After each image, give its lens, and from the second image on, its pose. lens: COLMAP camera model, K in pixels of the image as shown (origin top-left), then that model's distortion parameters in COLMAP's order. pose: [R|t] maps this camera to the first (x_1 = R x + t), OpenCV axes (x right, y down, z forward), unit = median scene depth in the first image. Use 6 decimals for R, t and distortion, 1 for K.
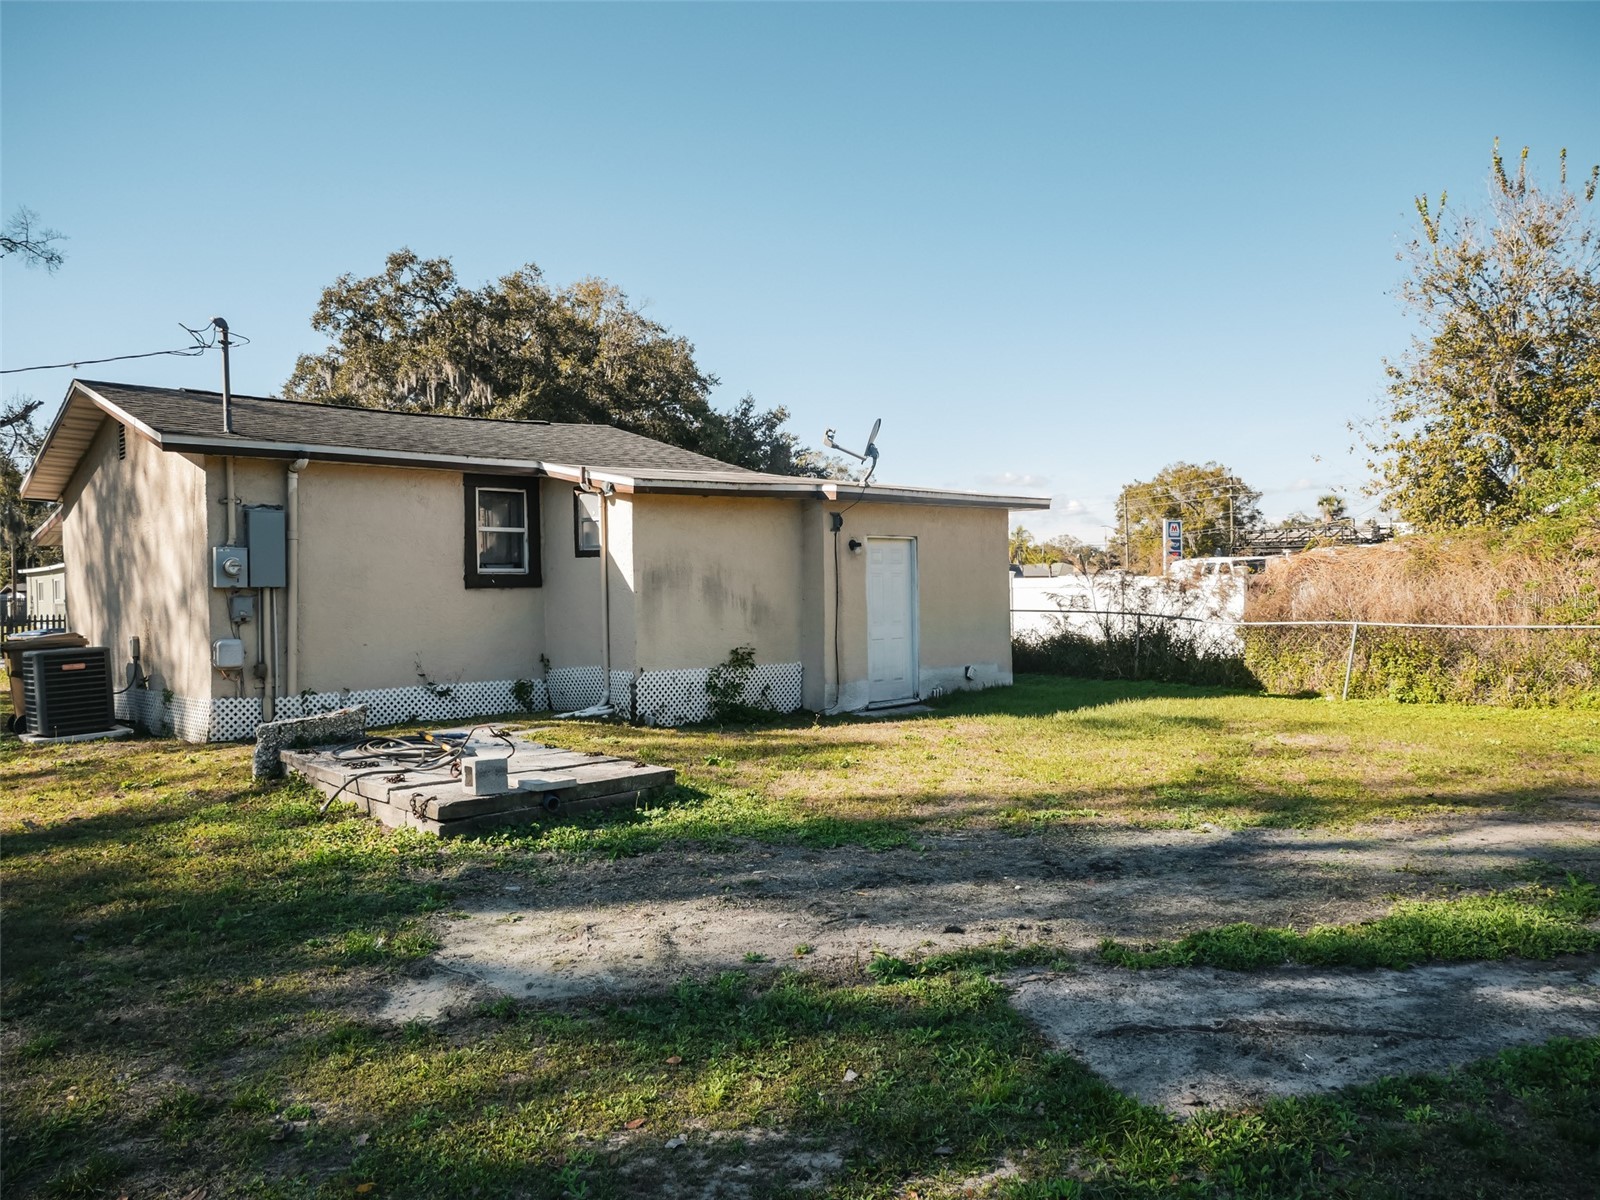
lens RADIAL K [[1153.0, 0, 789.7], [0, 1153.0, 603.8], [0, 0, 1]] dist [-0.041336, 0.013638]
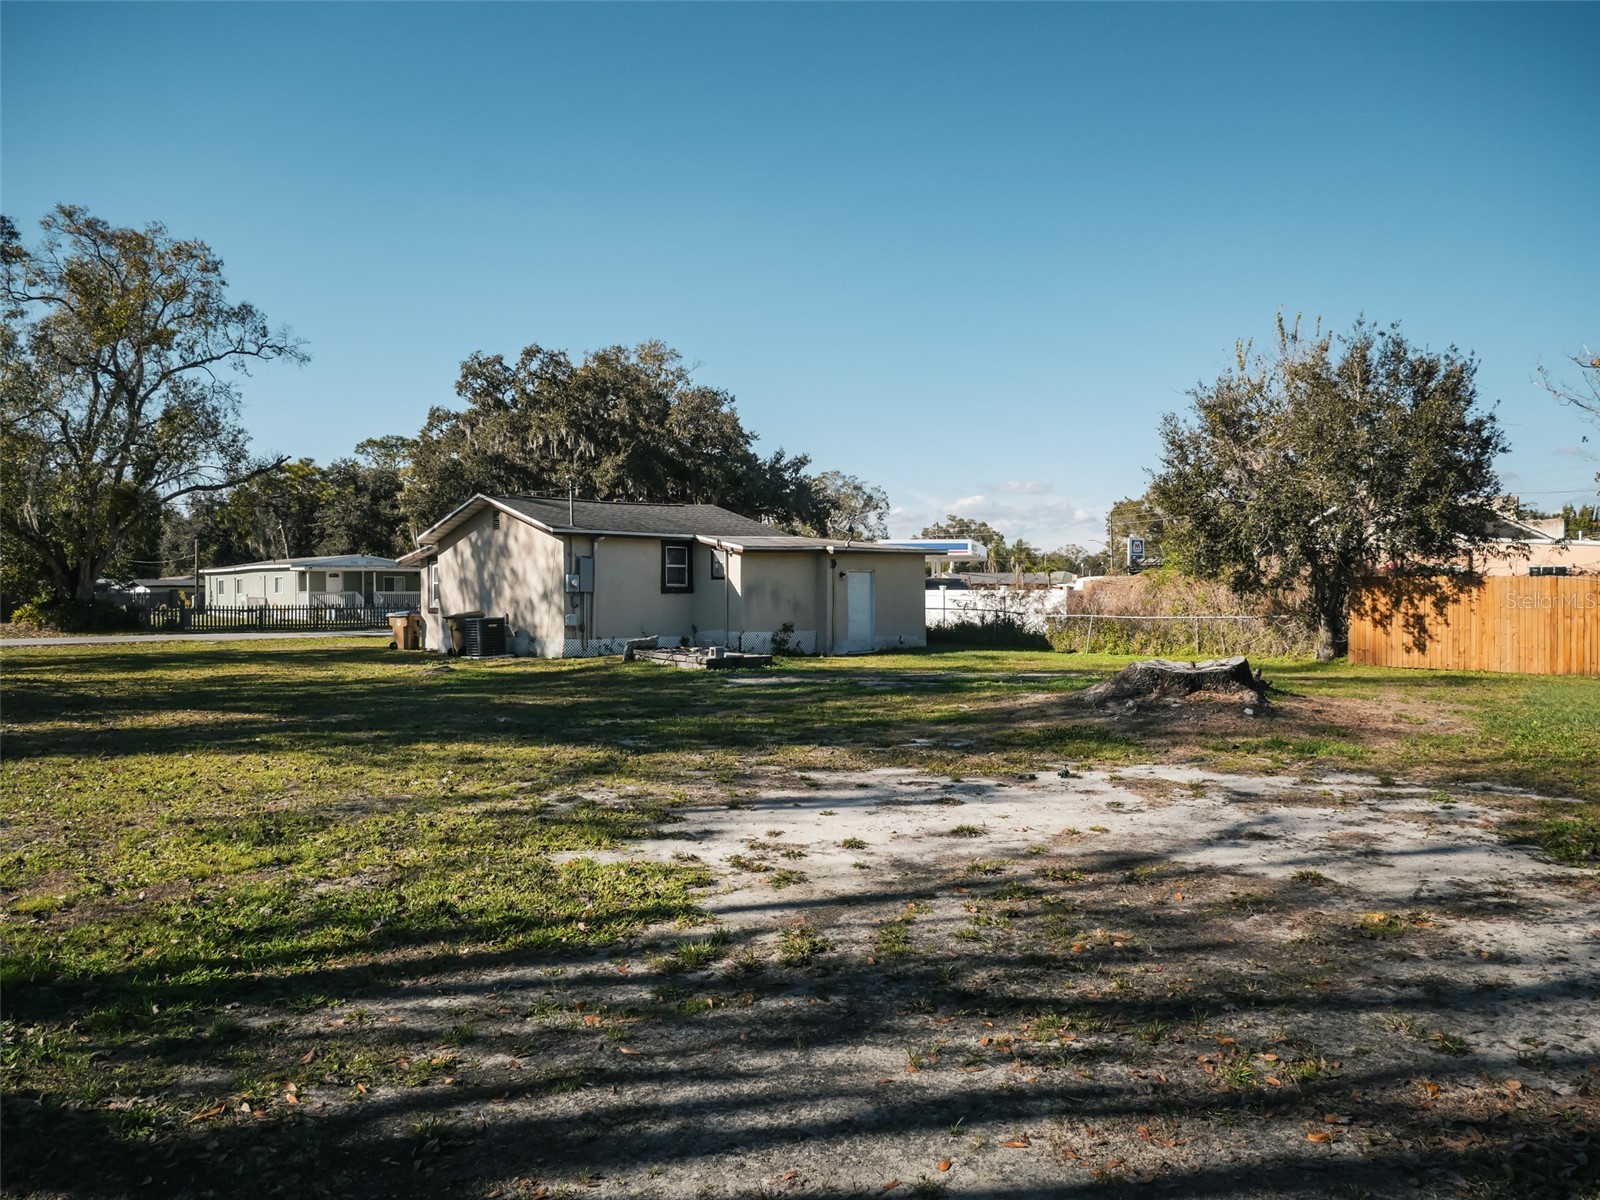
lens RADIAL K [[1153.0, 0, 805.3], [0, 1153.0, 599.1], [0, 0, 1]] dist [-0.041336, 0.013638]
pose [[0.999908, 0.013312, -0.002436, -0.004448], [-0.013329, 0.999888, -0.006835, 0.007901], [0.002345, 0.006867, 0.999974, -1.062029]]
